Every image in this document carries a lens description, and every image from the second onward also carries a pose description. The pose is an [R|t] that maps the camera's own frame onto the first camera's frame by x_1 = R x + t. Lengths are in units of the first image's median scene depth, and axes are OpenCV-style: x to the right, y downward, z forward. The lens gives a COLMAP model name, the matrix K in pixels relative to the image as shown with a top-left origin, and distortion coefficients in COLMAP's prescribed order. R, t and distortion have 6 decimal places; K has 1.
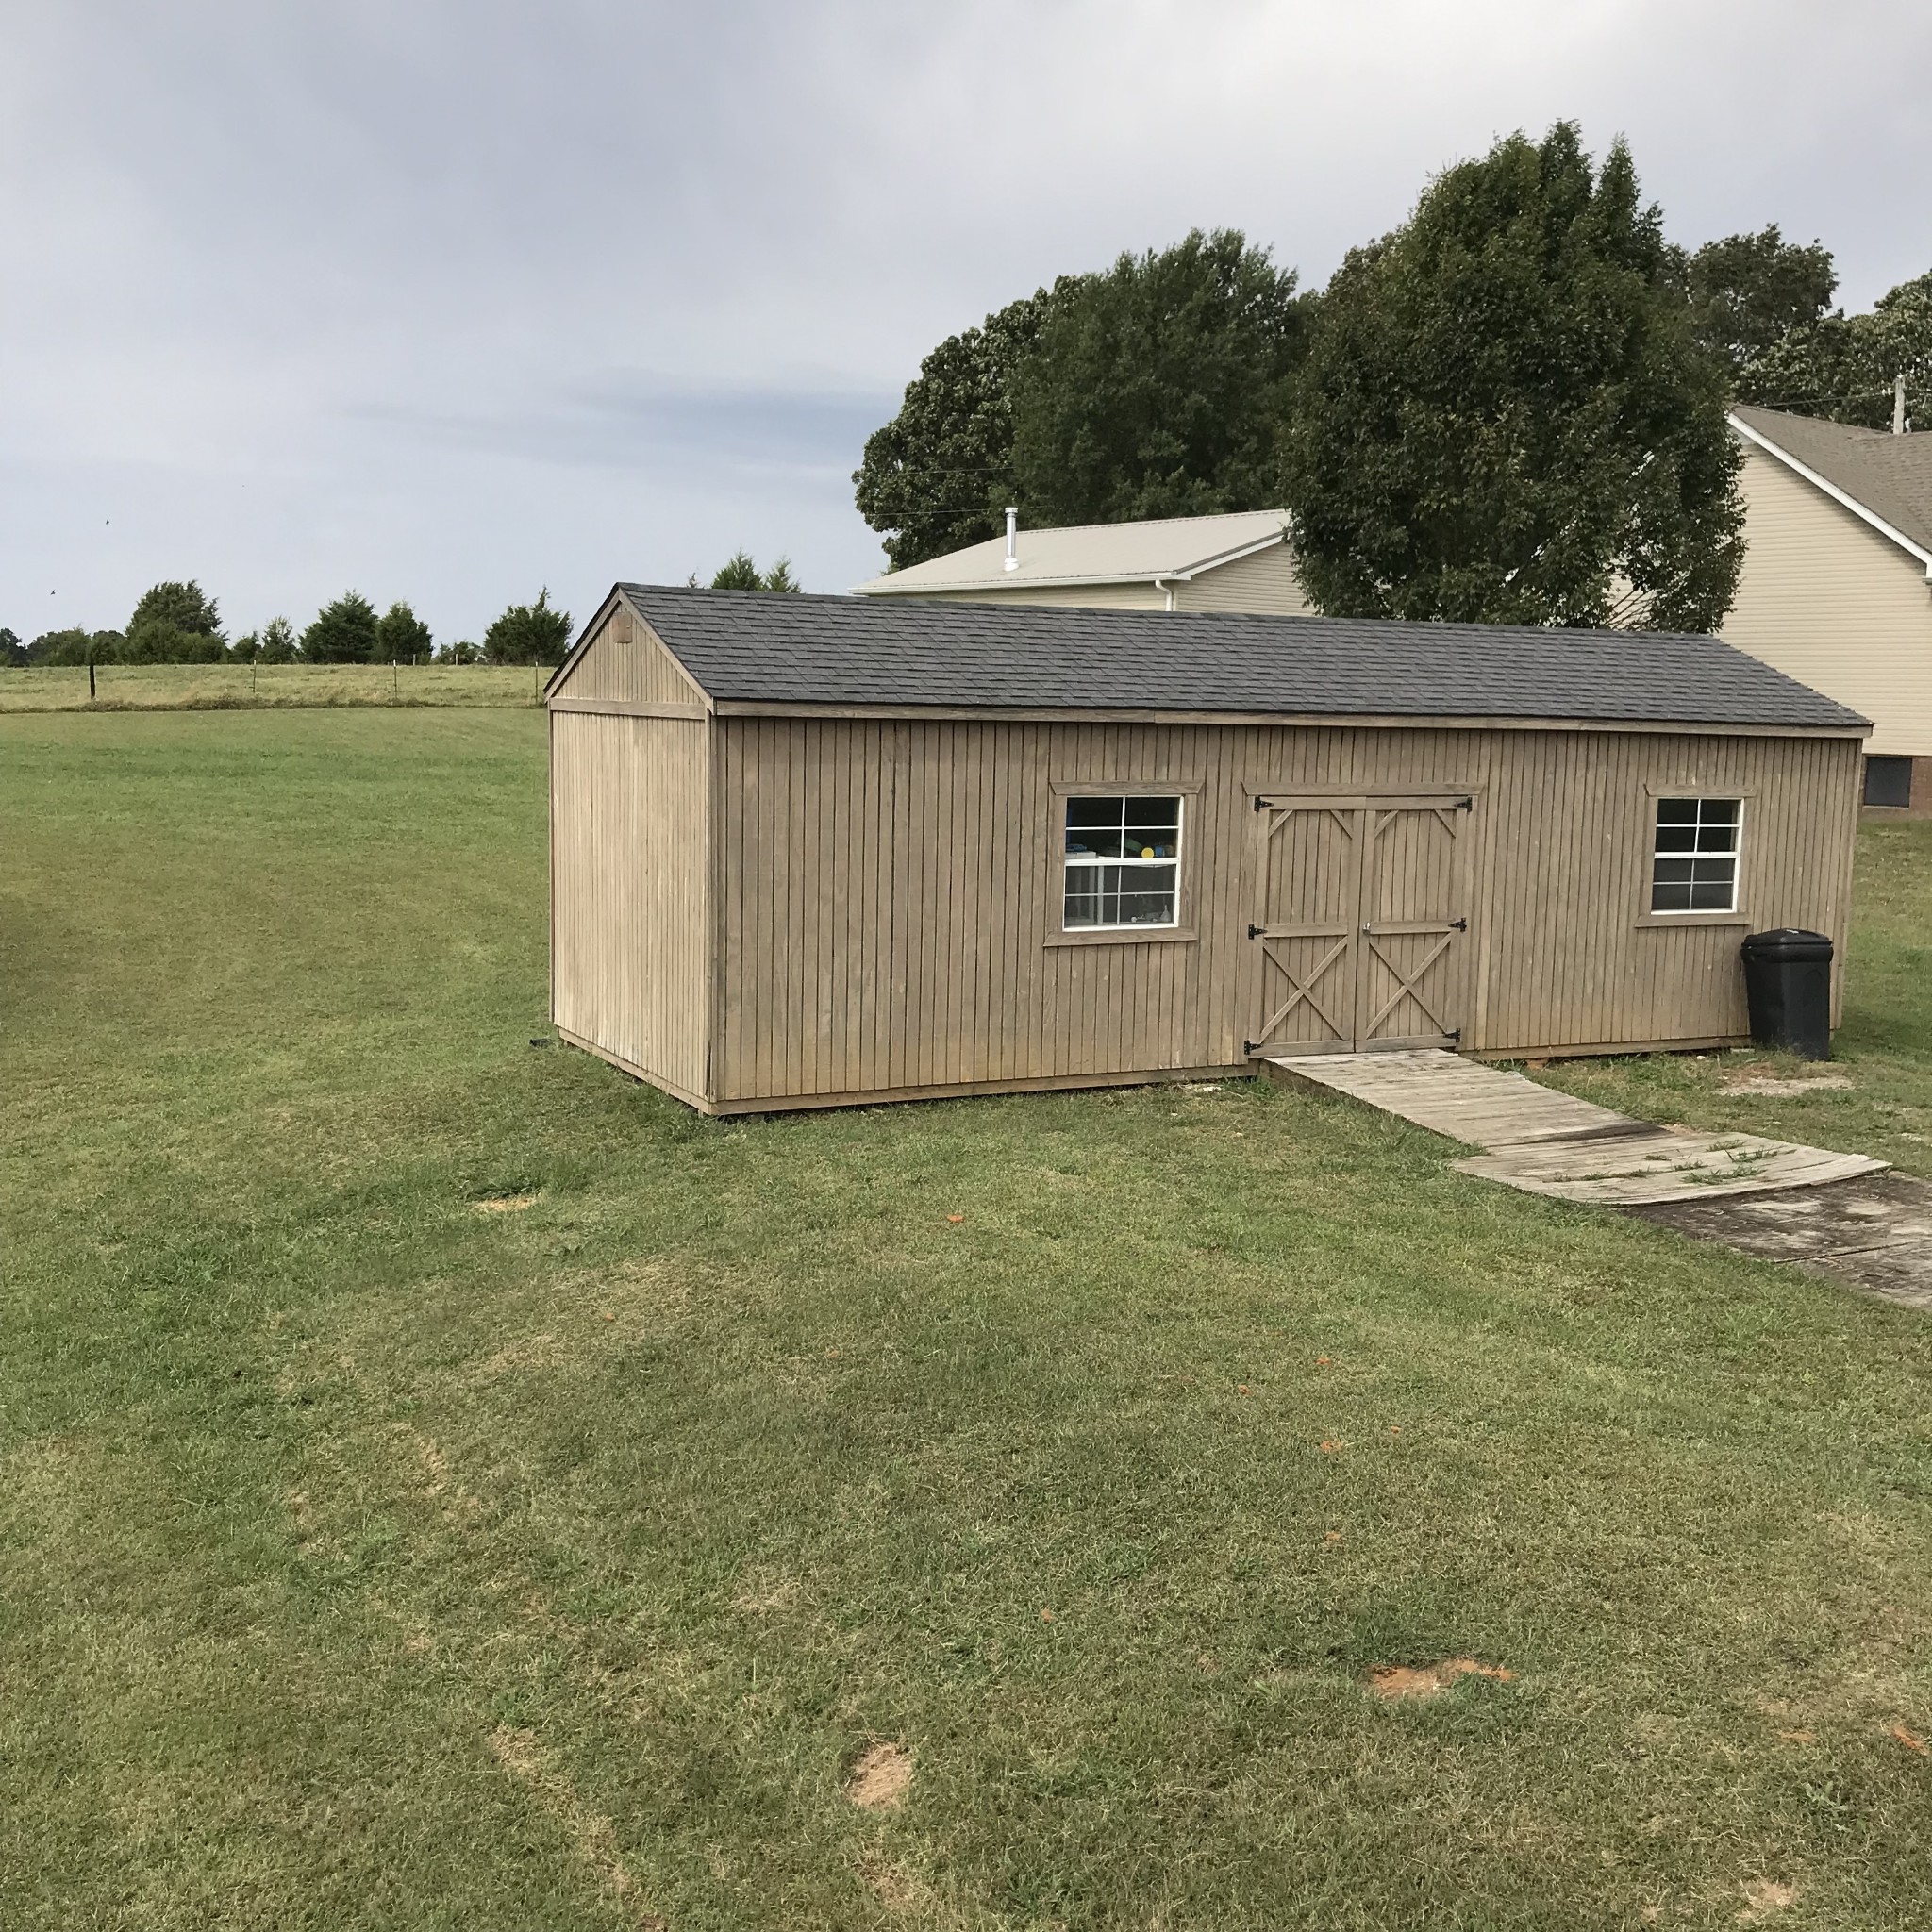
lens RADIAL K [[2099.0, 0, 966.0], [0, 2099.0, 966.0], [0, 0, 1]] dist [-0.018722, 0.061825]
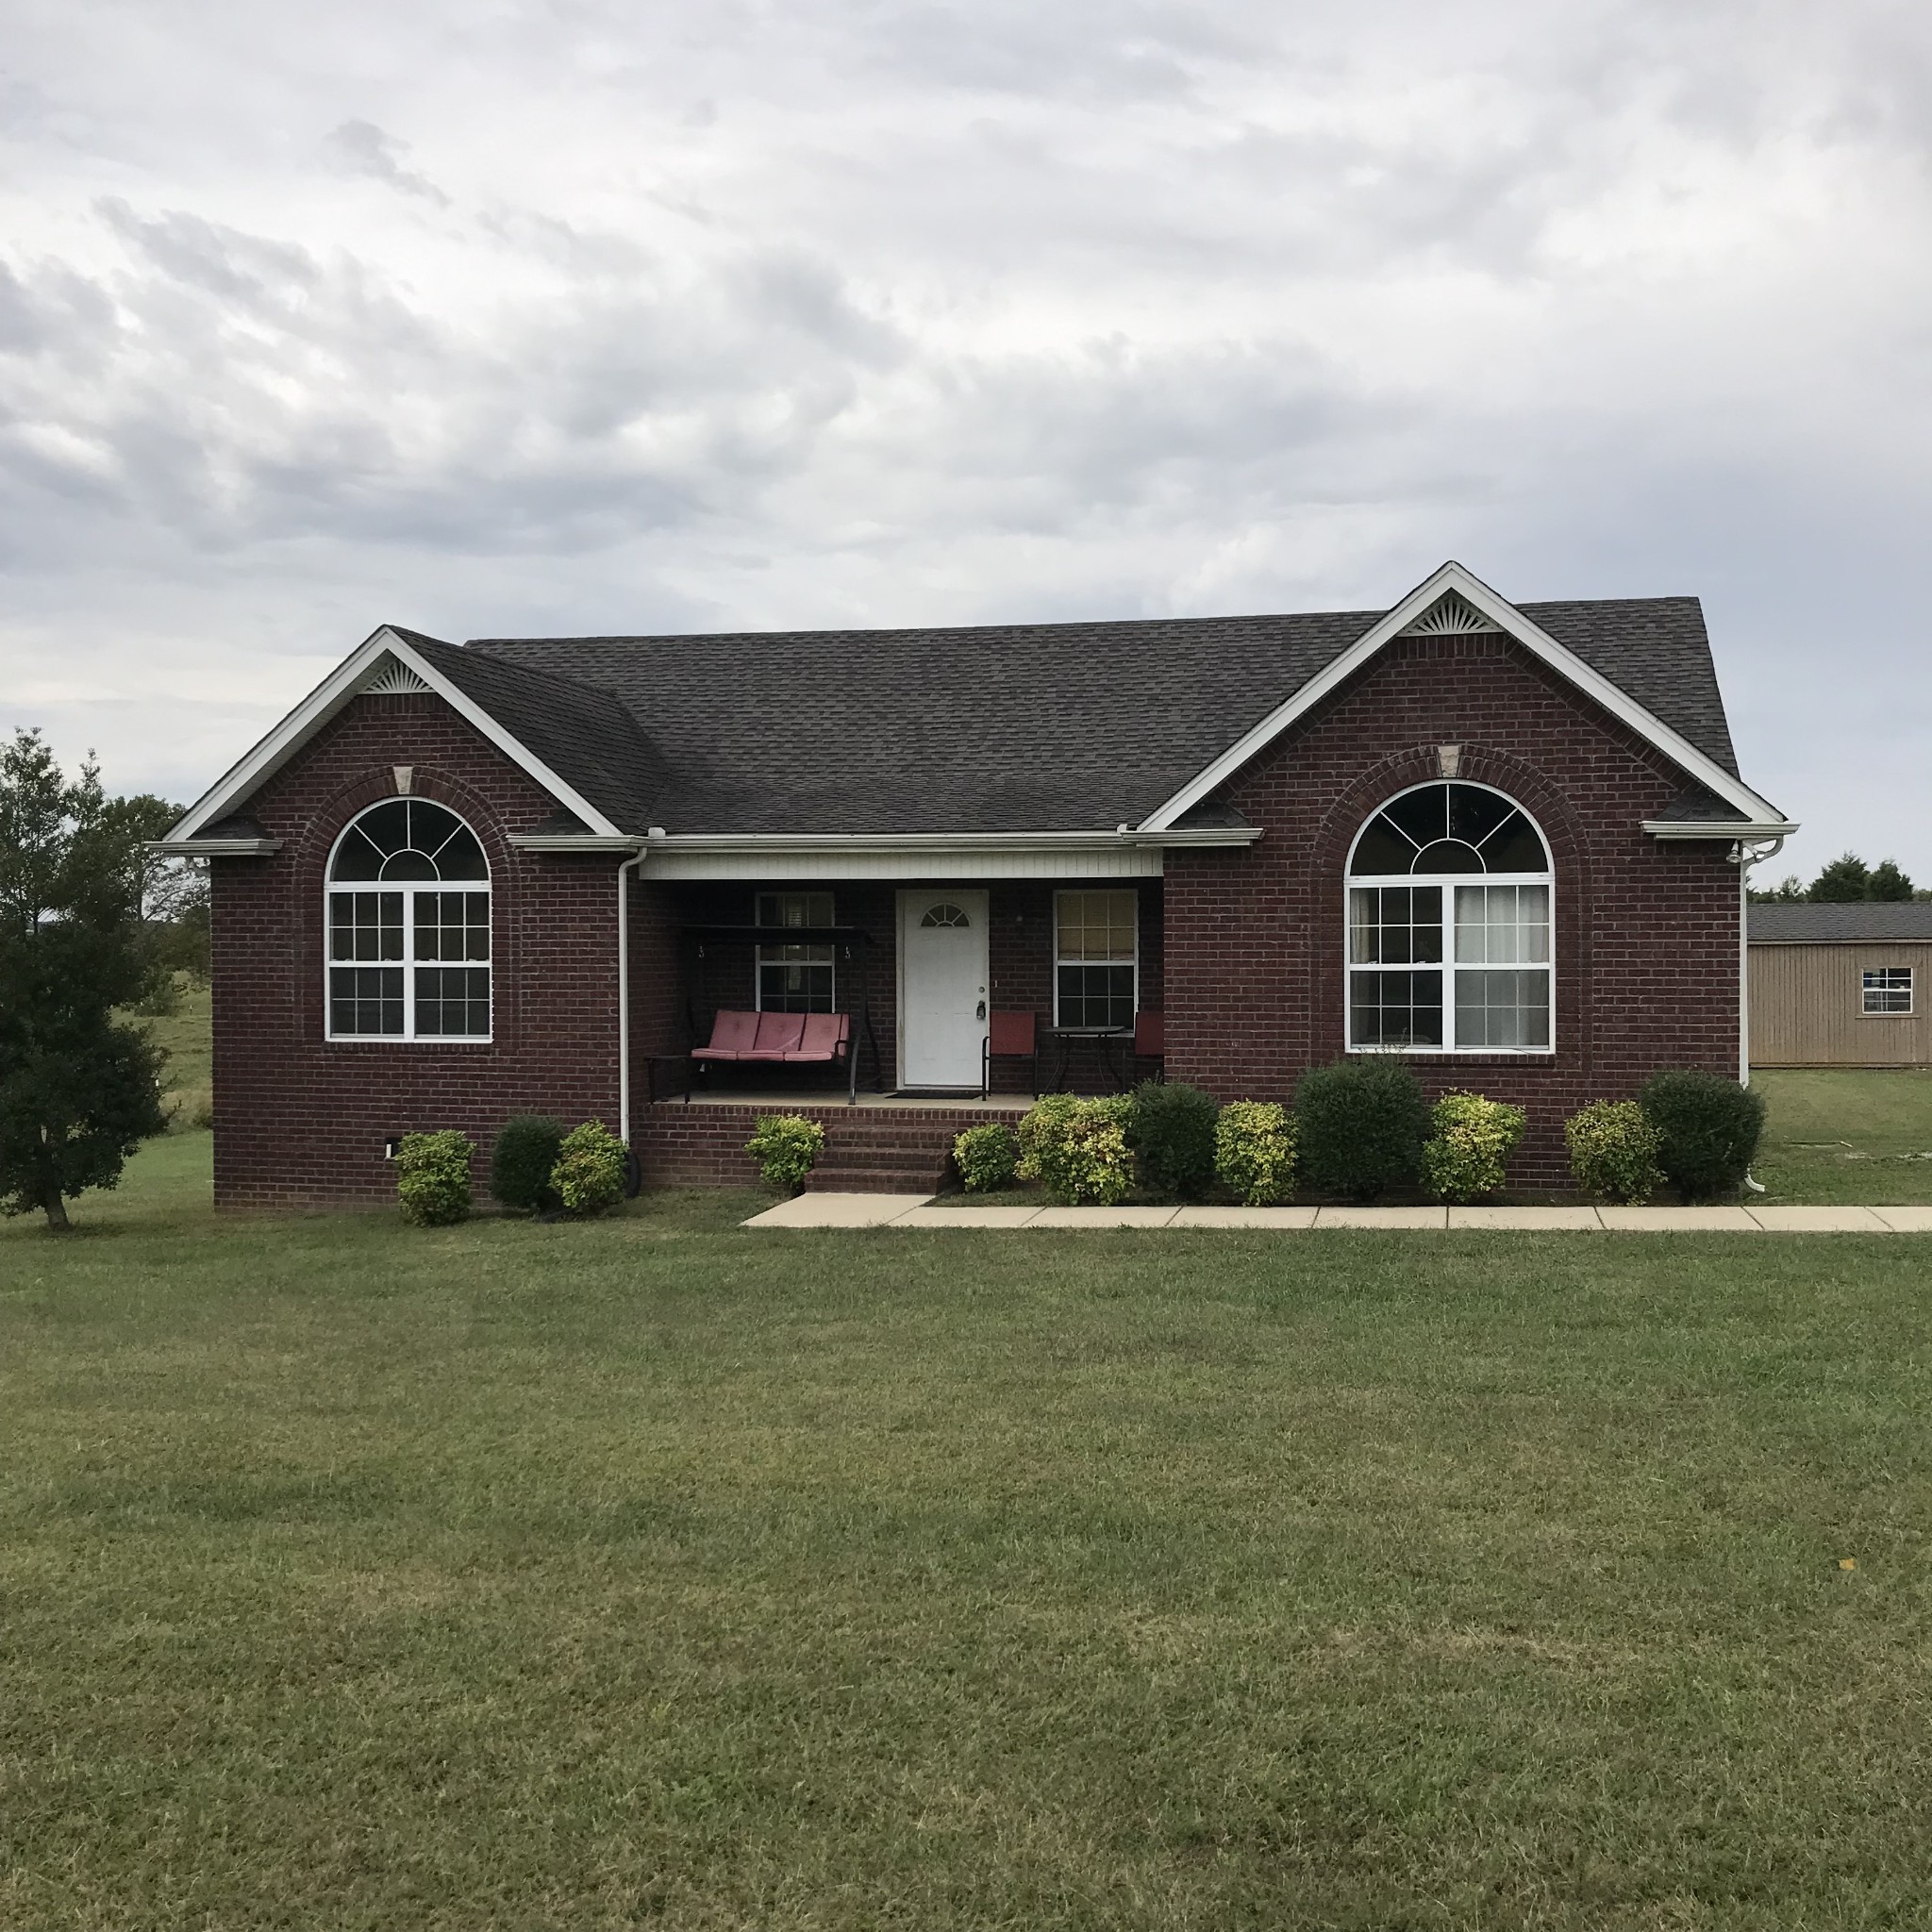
lens RADIAL K [[2131.2, 0, 966.0], [0, 2131.2, 966.0], [0, 0, 1]] dist [0.075702, -0.293843]
pose [[0.754920, -0.022385, -0.655435, 1.049049], [-0.053713, 0.993949, -0.095813, 0.269413], [0.653614, 0.107537, 0.749150, -2.063338]]
